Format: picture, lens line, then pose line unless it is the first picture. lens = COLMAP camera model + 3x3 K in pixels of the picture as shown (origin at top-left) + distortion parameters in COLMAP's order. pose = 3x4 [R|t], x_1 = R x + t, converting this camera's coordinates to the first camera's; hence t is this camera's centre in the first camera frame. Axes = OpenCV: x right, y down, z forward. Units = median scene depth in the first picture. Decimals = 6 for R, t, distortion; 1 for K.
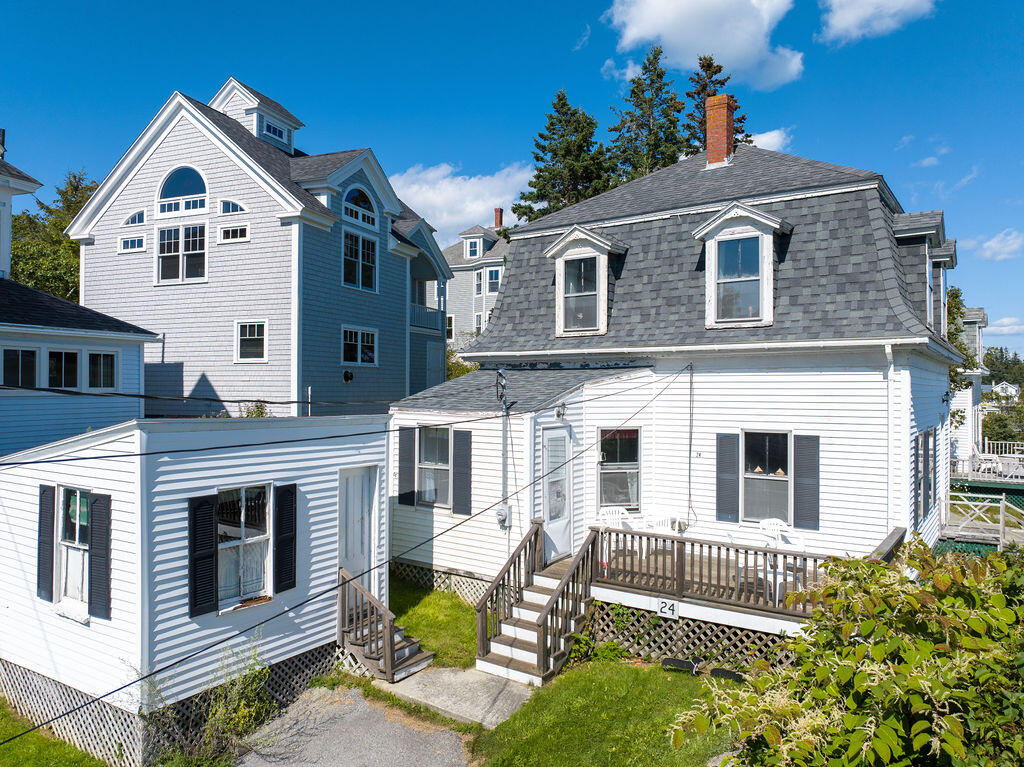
lens RADIAL K [[717.3, 0, 506.4], [0, 717.3, 382.2], [0, 0, 1]] dist [-0.042074, 0.009552]
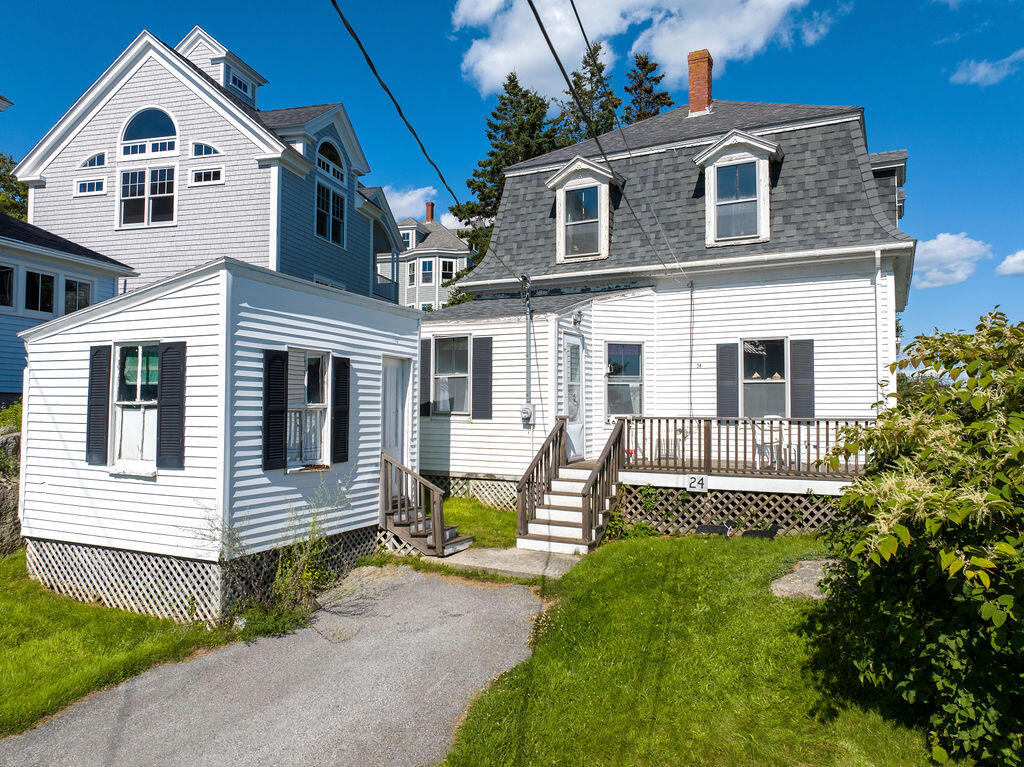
lens RADIAL K [[717.3, 0, 506.3], [0, 717.3, 383.1], [0, 0, 1]] dist [-0.042074, 0.009552]
pose [[0.991270, 0.004611, 0.131765, -0.161488], [-0.001529, 0.999723, -0.023479, 0.155723], [-0.131837, 0.023073, 0.991003, -0.024279]]
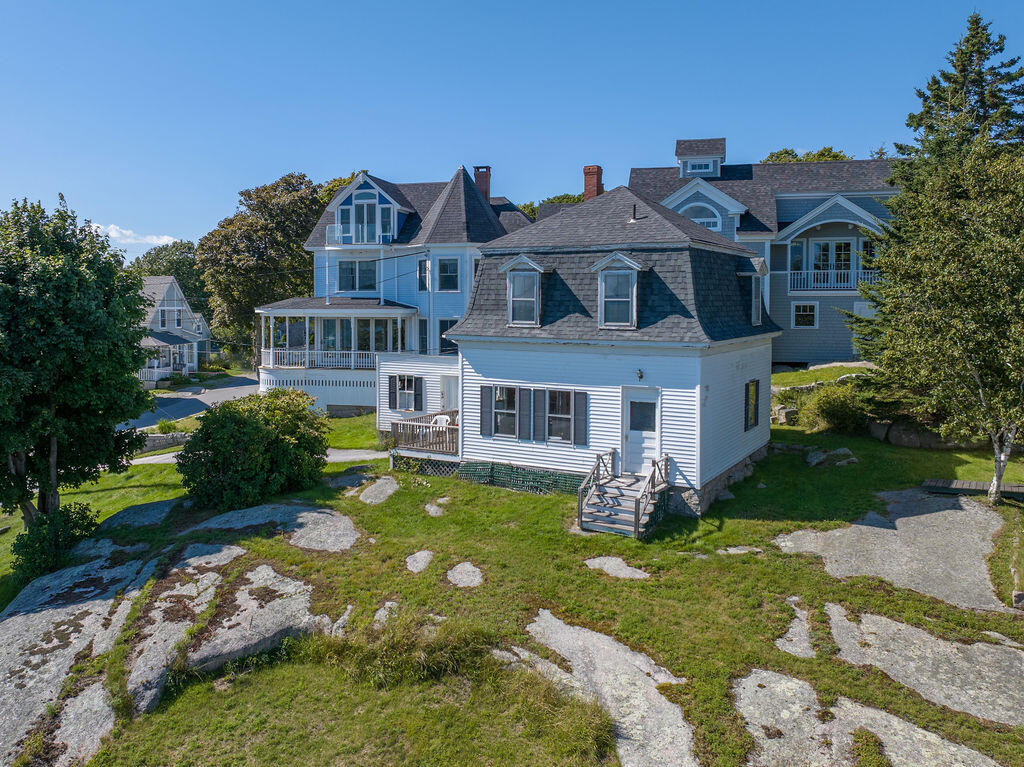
lens RADIAL K [[847.5, 0, 497.6], [0, 847.5, 334.5], [0, 0, 1]] dist [-0.025401, -0.022113]
pose [[0.102041, 0.032437, -0.994251, 2.568076], [0.004459, 0.999443, 0.033064, -0.120998], [0.994770, -0.007807, 0.101840, 0.742088]]
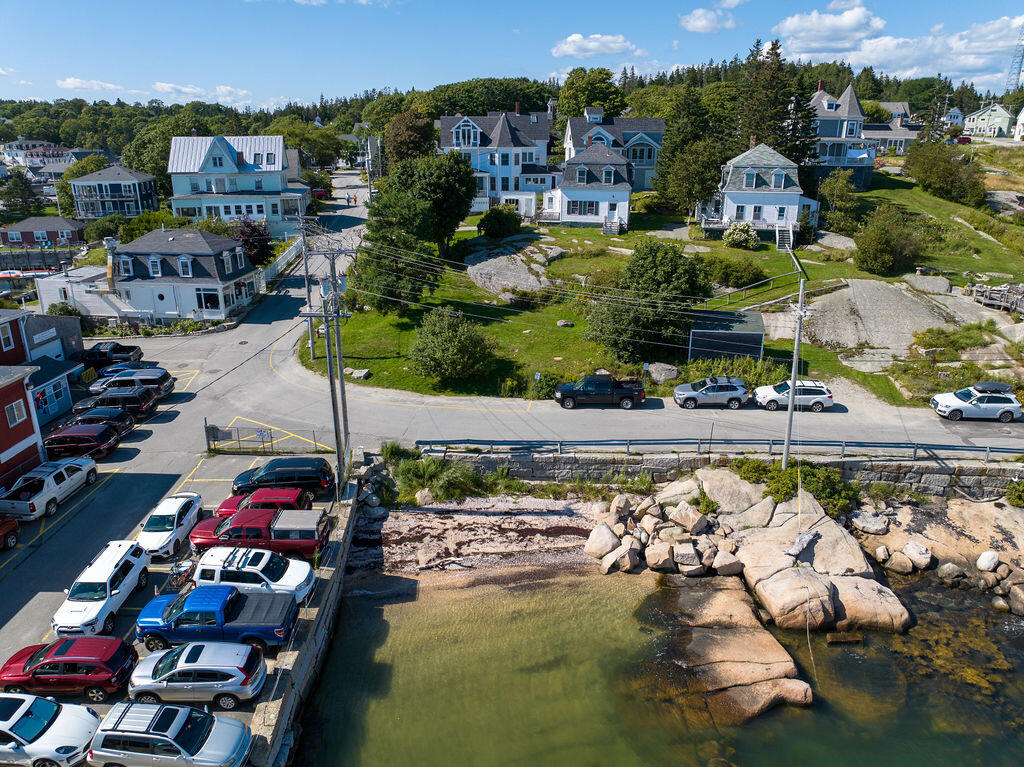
lens RADIAL K [[717.3, 0, 510.2], [0, 717.3, 384.6], [0, 0, 1]] dist [-0.042074, 0.009552]
pose [[0.419484, 0.299937, -0.856779, 6.330666], [0.004352, 0.943161, 0.332308, -0.510433], [0.907752, -0.143127, 0.394335, -2.340114]]
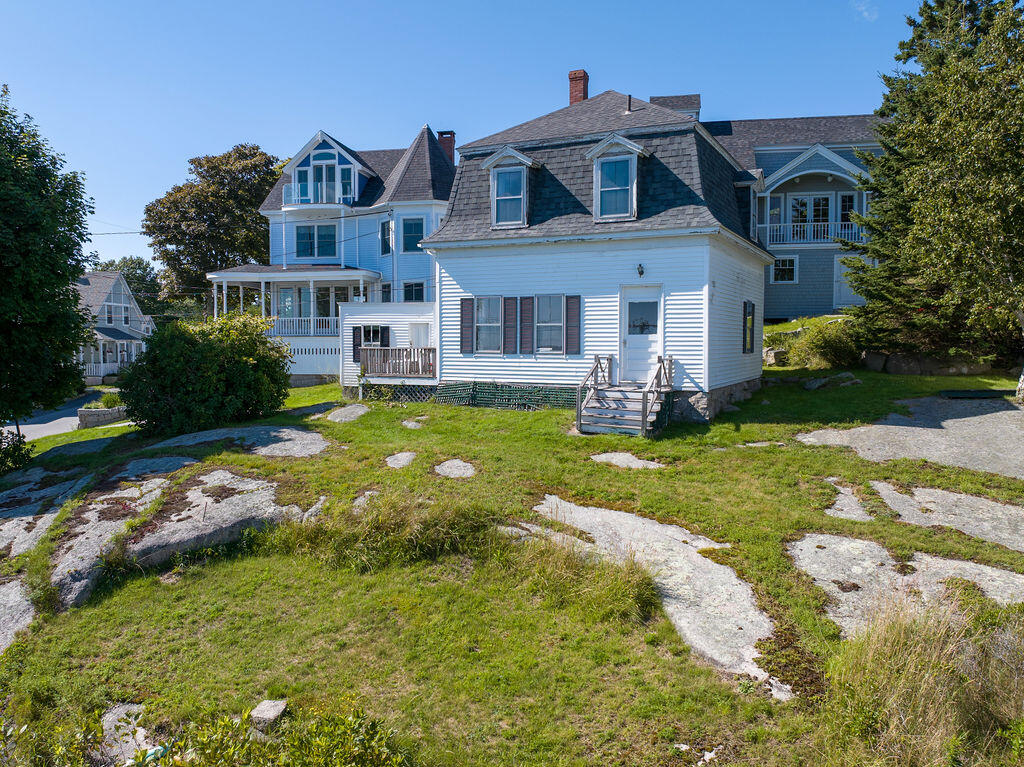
lens RADIAL K [[819.8, 0, 497.3], [0, 819.8, 390.1], [0, 0, 1]] dist [-0.025710, -0.024765]
pose [[0.164111, 0.048706, -0.985239, 2.325500], [0.006123, 0.998711, 0.050392, 0.181842], [0.986423, -0.014303, 0.163601, 0.691058]]
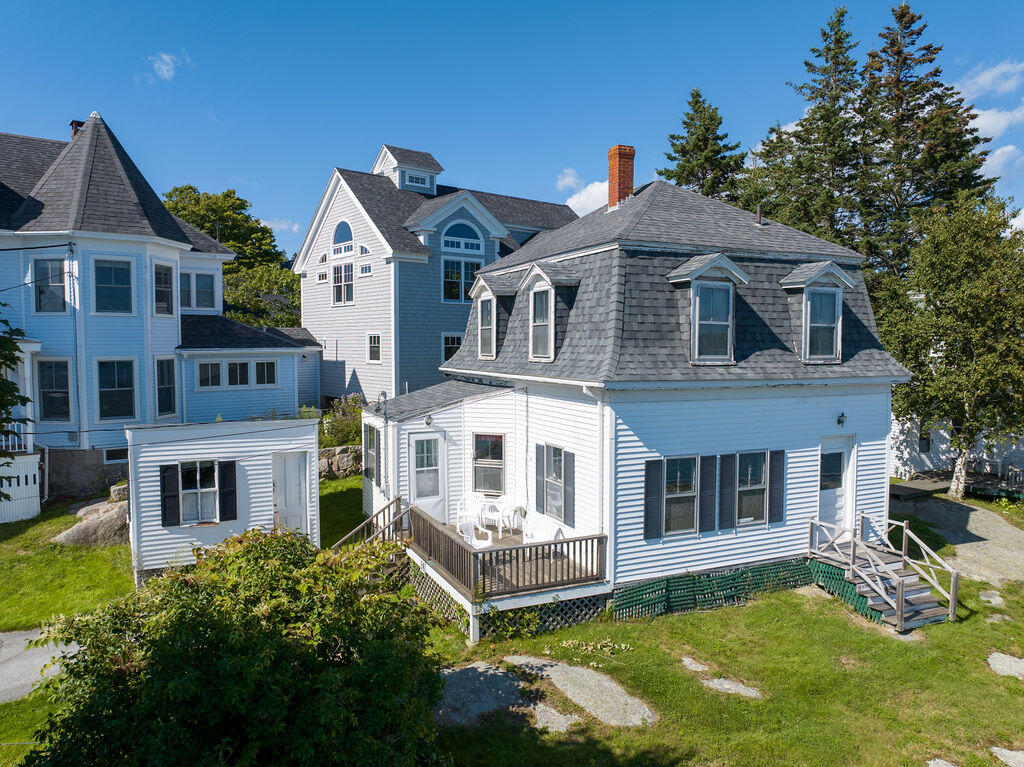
lens RADIAL K [[717.3, 0, 509.8], [0, 717.3, 377.0], [0, 0, 1]] dist [-0.042074, 0.009552]
pose [[0.868335, 0.020599, -0.495550, 0.880886], [0.006278, 0.998601, 0.052511, -0.113721], [0.495938, -0.048708, 0.866991, -0.121847]]
